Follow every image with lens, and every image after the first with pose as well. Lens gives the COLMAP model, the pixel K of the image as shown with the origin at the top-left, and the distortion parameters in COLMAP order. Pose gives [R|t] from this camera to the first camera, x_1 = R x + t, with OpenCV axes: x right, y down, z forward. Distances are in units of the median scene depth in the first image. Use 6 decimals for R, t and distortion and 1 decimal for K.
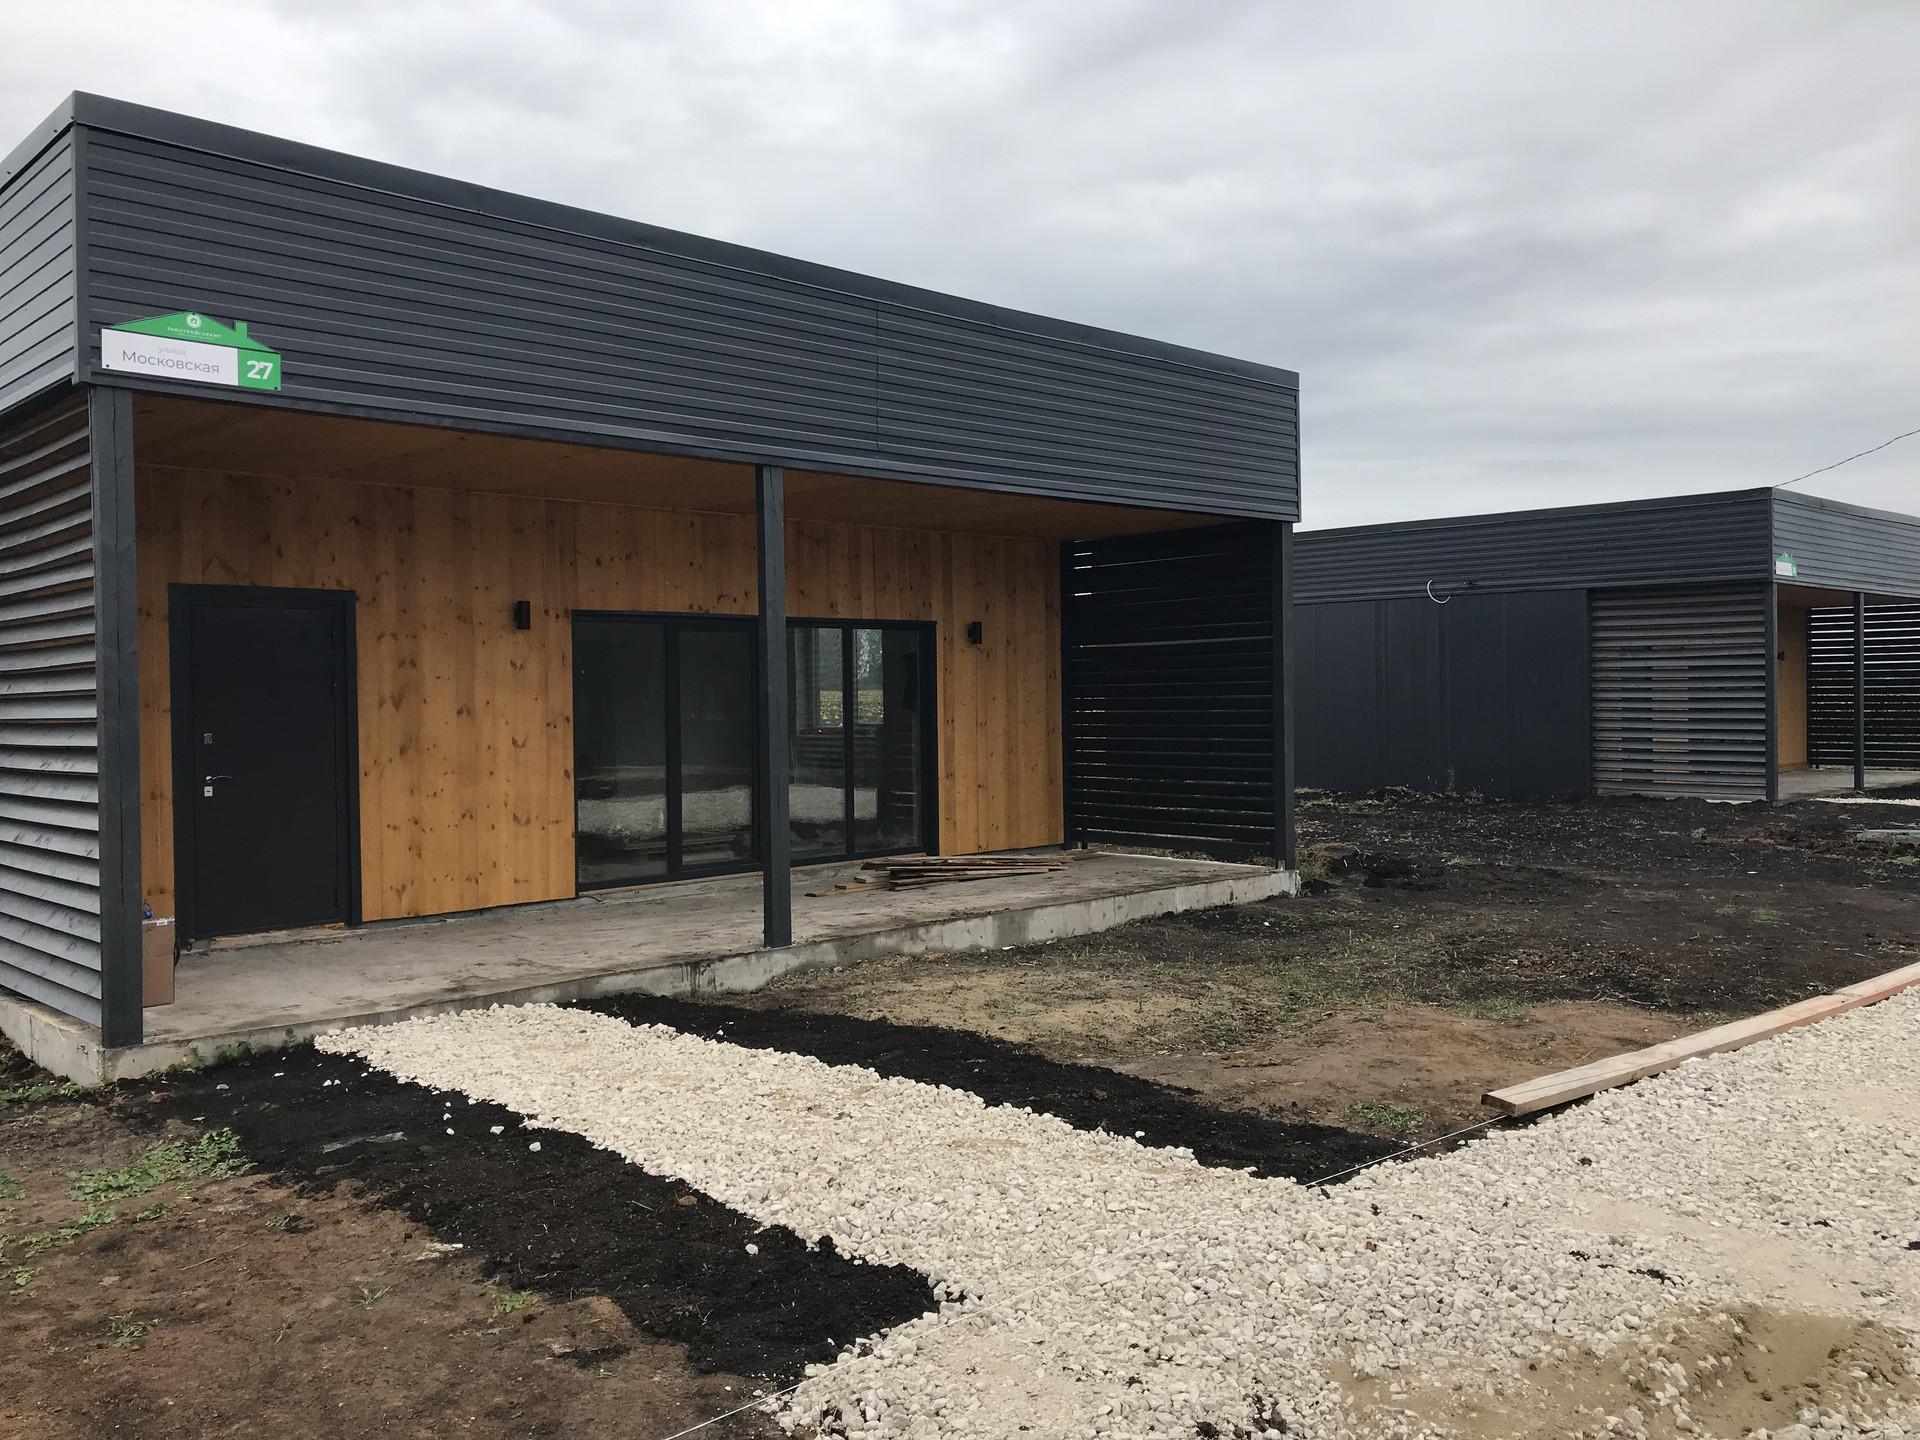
lens RADIAL K [[1586.1, 0, 969.3], [0, 1586.1, 719.4], [0, 0, 1]] dist [0.035858, -0.065451]
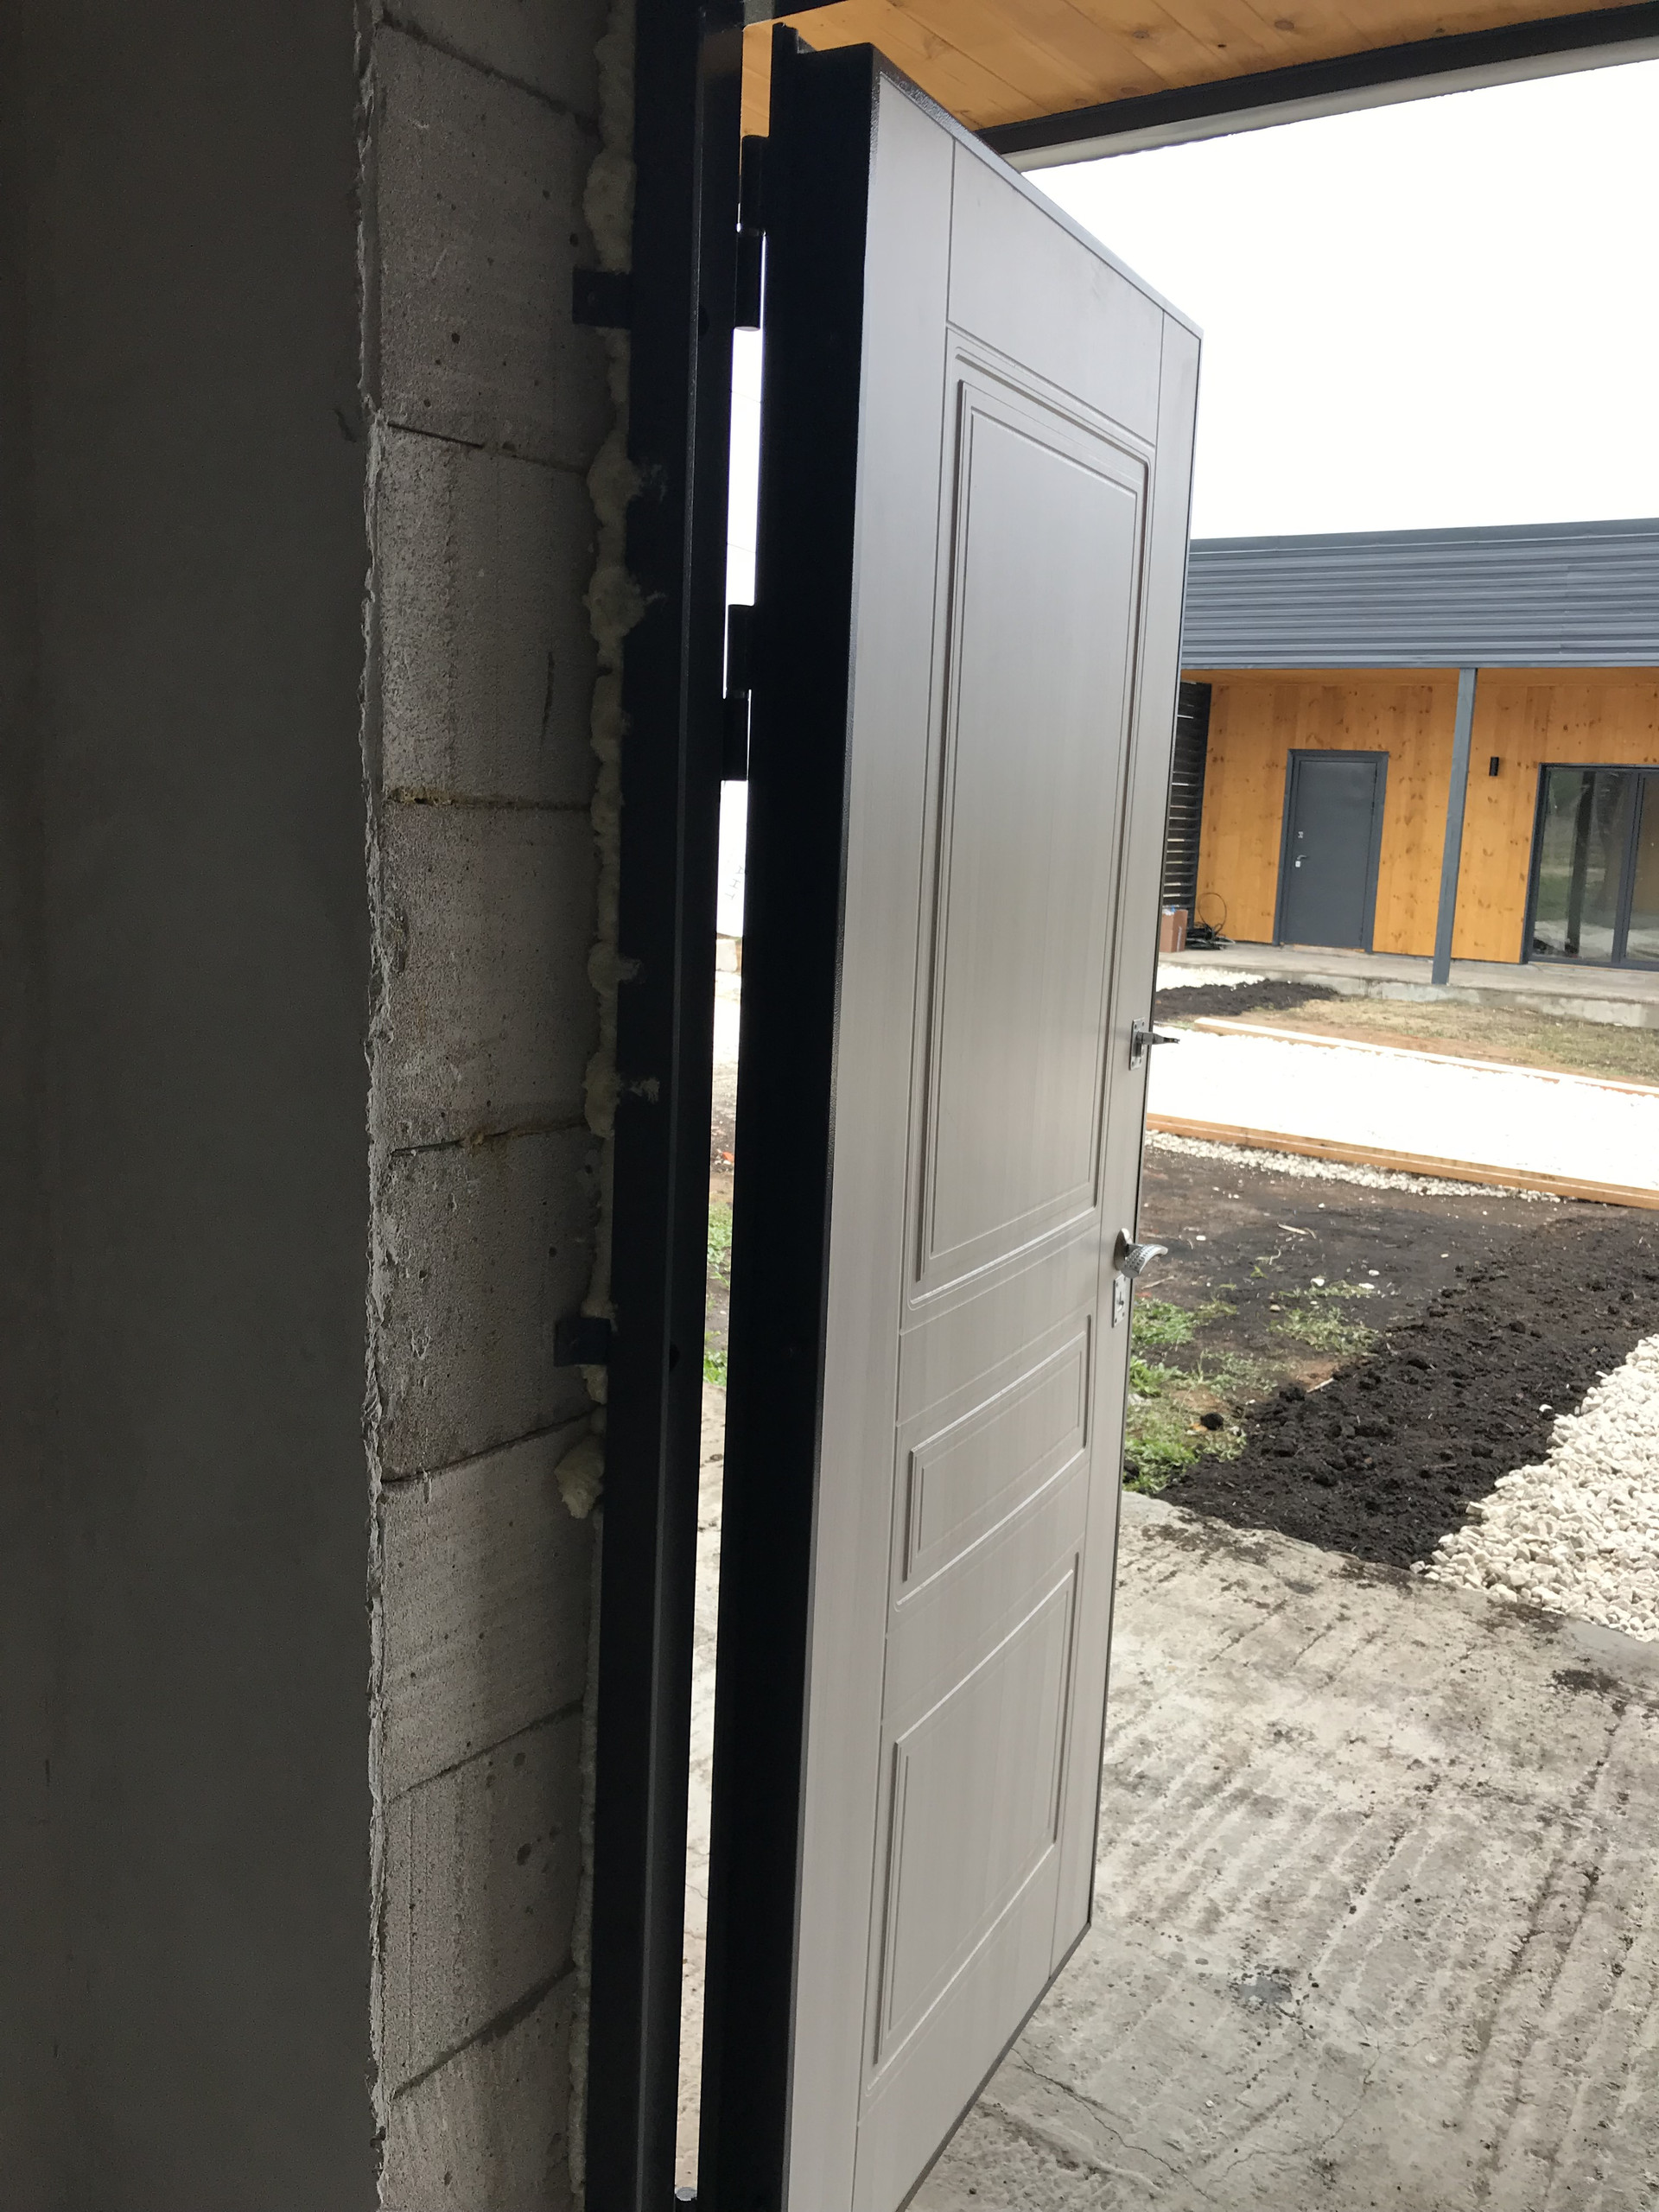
lens RADIAL K [[1827.3, 0, 847.5], [0, 1827.3, 1112.2], [0, 0, 1]] dist [0.035858, -0.065451]
pose [[0.186714, 0.188337, -0.964192, 1.385491], [-0.063079, 0.981725, 0.179547, -0.018345], [0.980387, 0.027296, 0.195182, 0.078439]]
